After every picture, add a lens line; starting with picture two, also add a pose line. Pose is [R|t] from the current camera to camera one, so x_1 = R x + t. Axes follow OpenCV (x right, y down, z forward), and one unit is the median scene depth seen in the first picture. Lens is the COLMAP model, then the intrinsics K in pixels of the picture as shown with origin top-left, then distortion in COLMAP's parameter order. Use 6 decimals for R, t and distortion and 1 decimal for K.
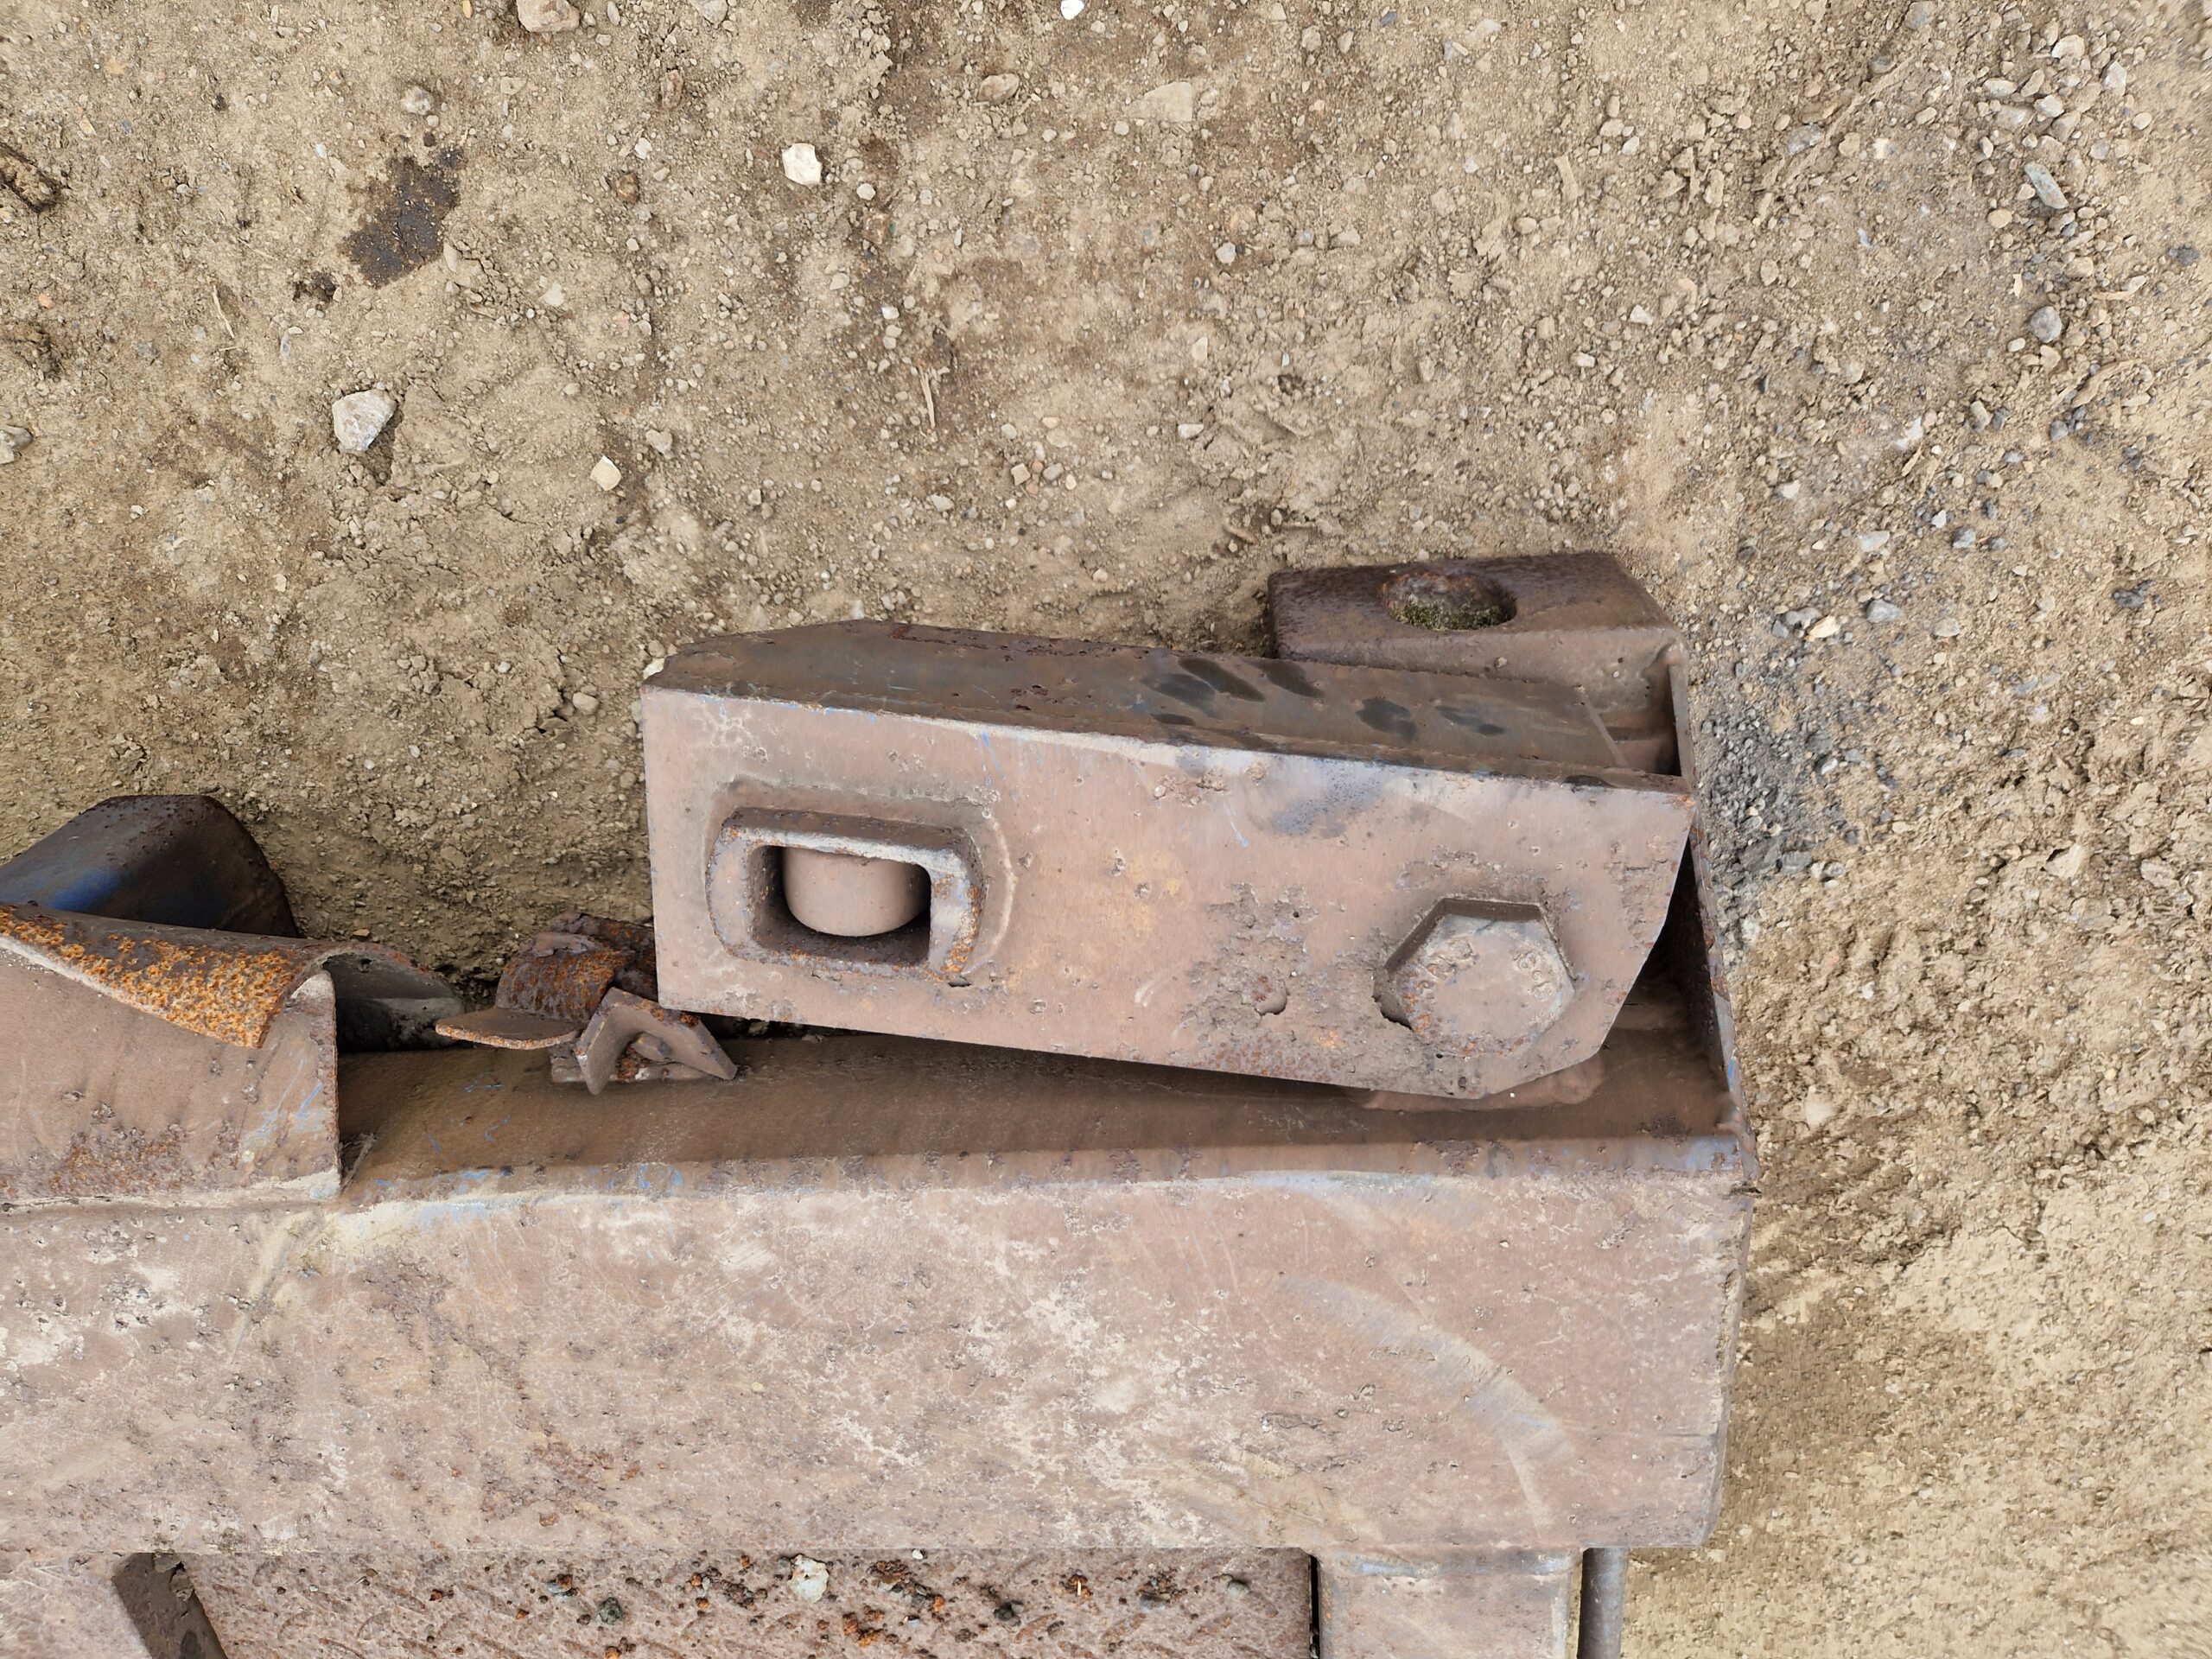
lens RADIAL K [[1487.7, 0, 1106.0], [0, 1487.7, 829.5], [0, 0, 1]] dist [0.058933, -0.068039]
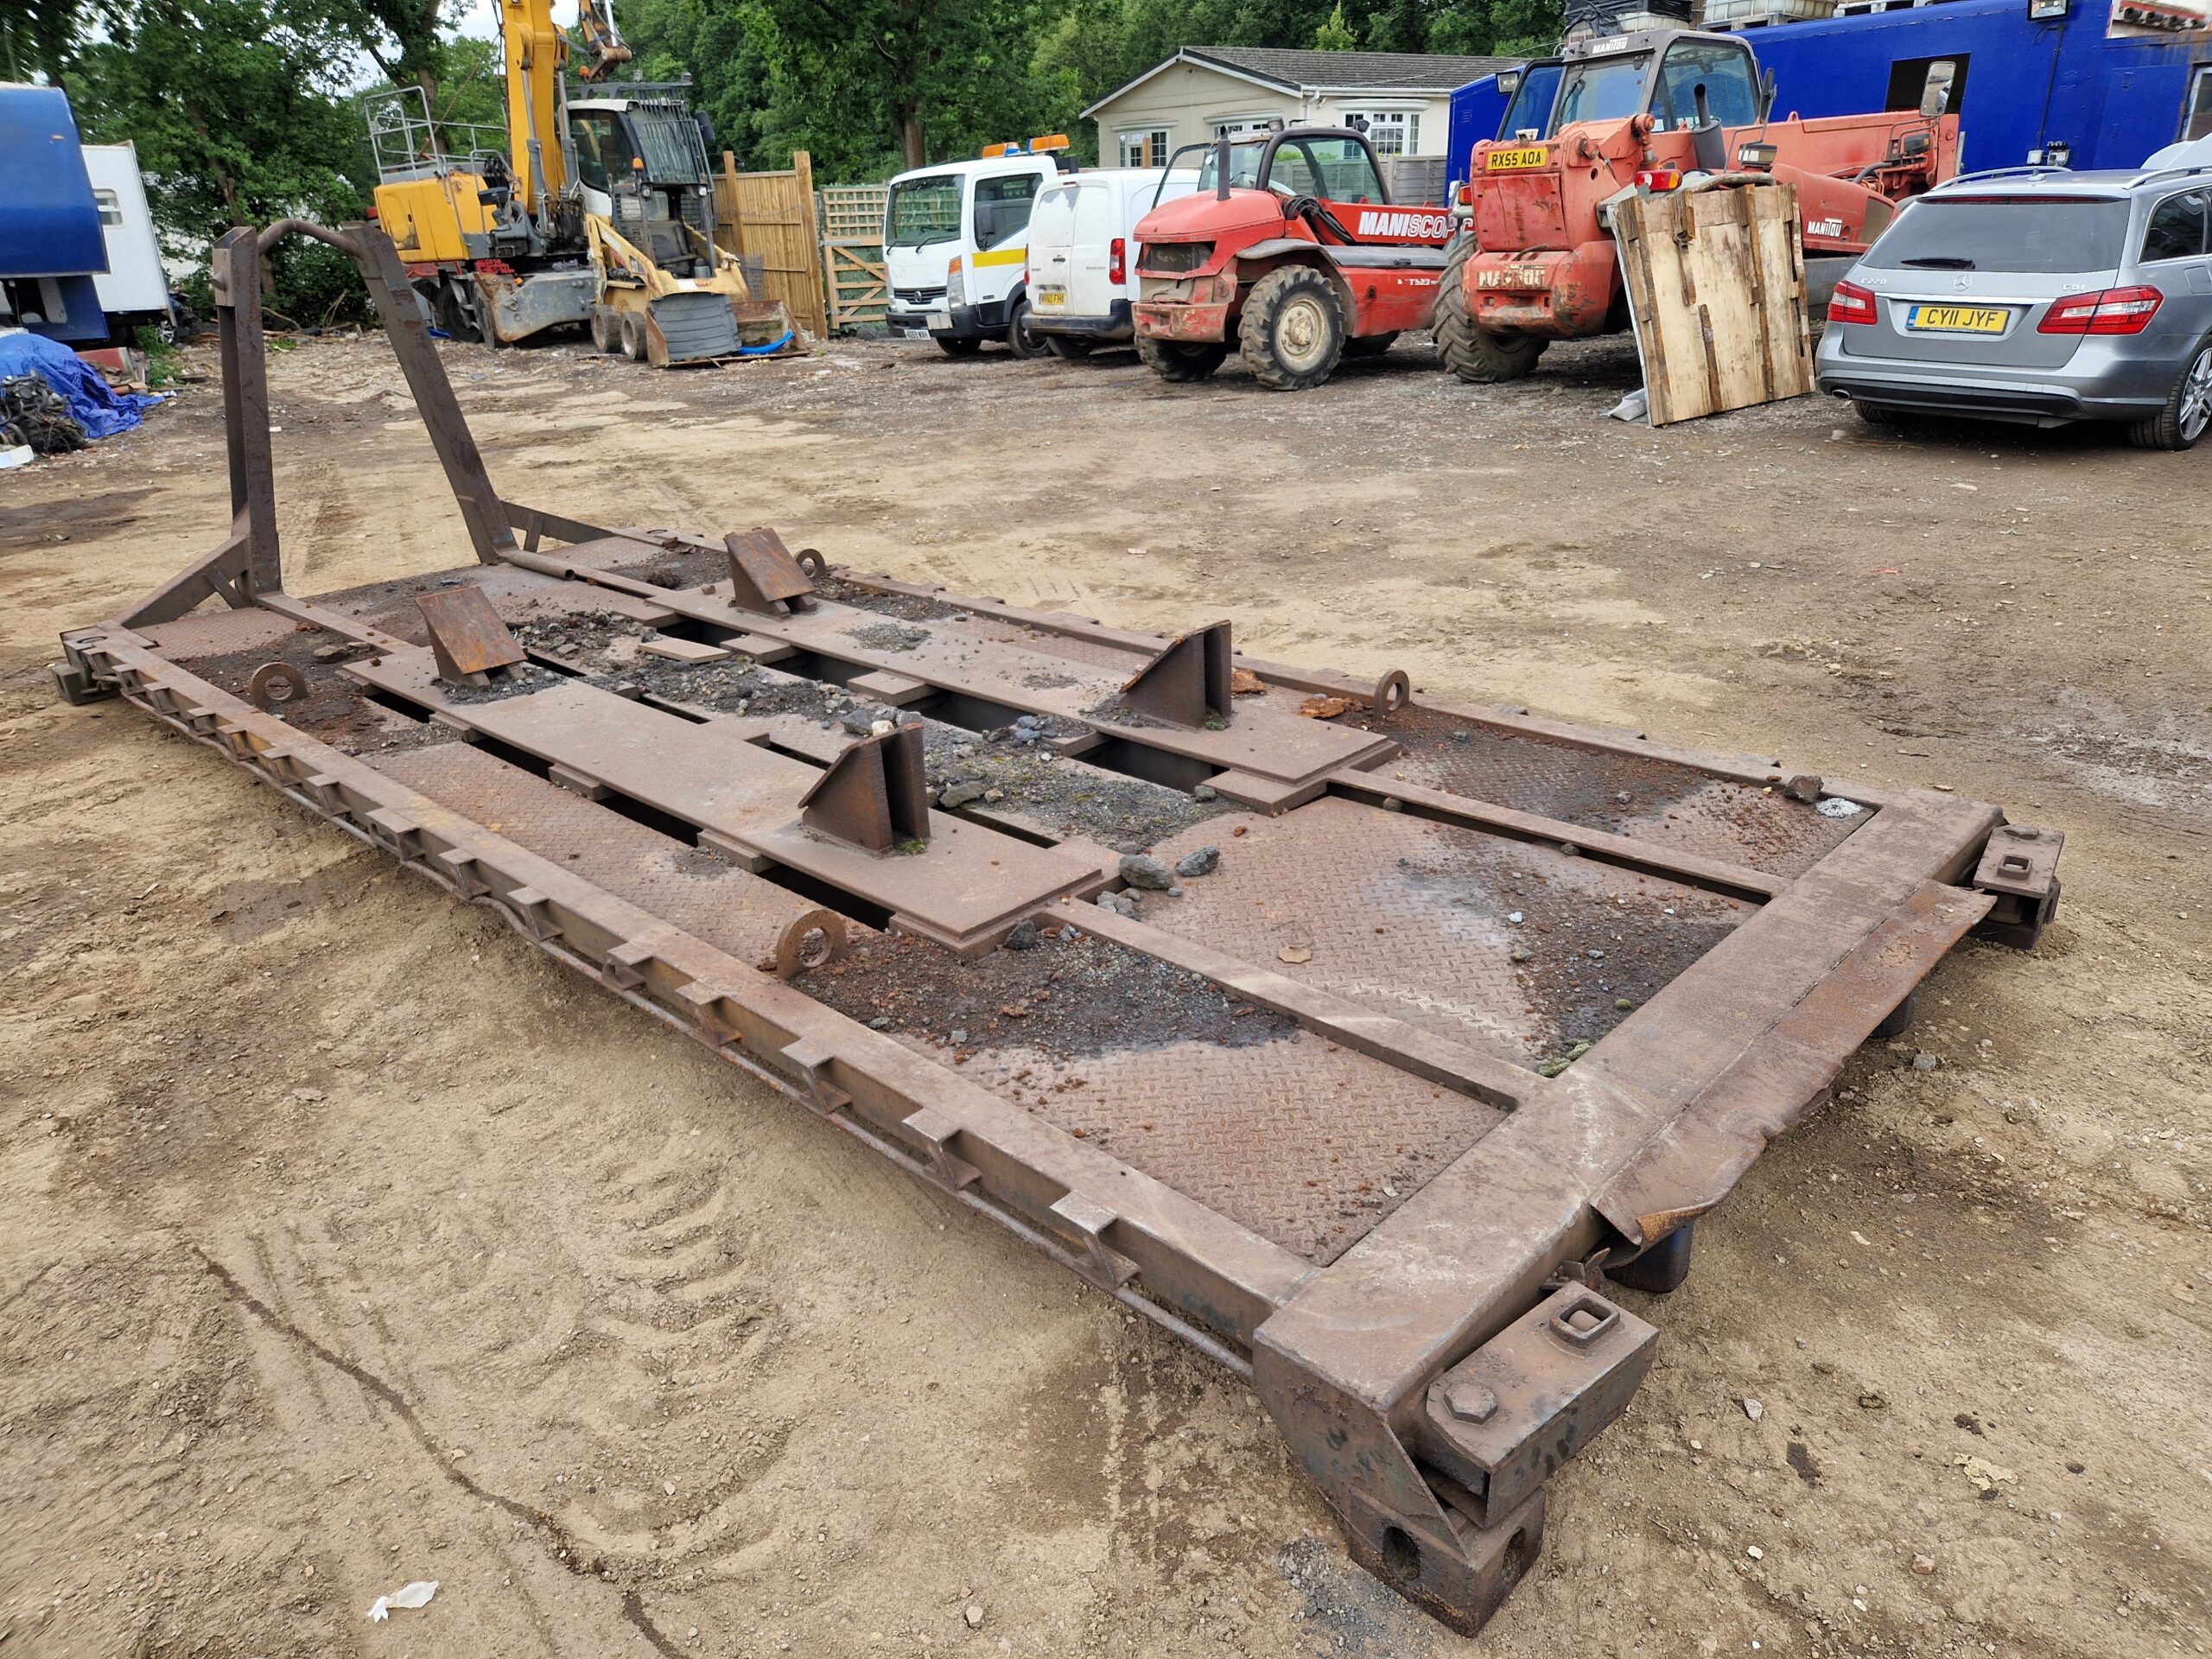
lens RADIAL K [[1458.8, 0, 1122.3], [0, 1458.8, 862.7], [0, 0, 1]] dist [0.067814, -0.054168]
pose [[-0.738207, 0.352815, -0.574954, 1.826594], [-0.638610, -0.640094, 0.427149, -0.035605], [-0.217320, 0.682496, 0.697833, -1.599836]]
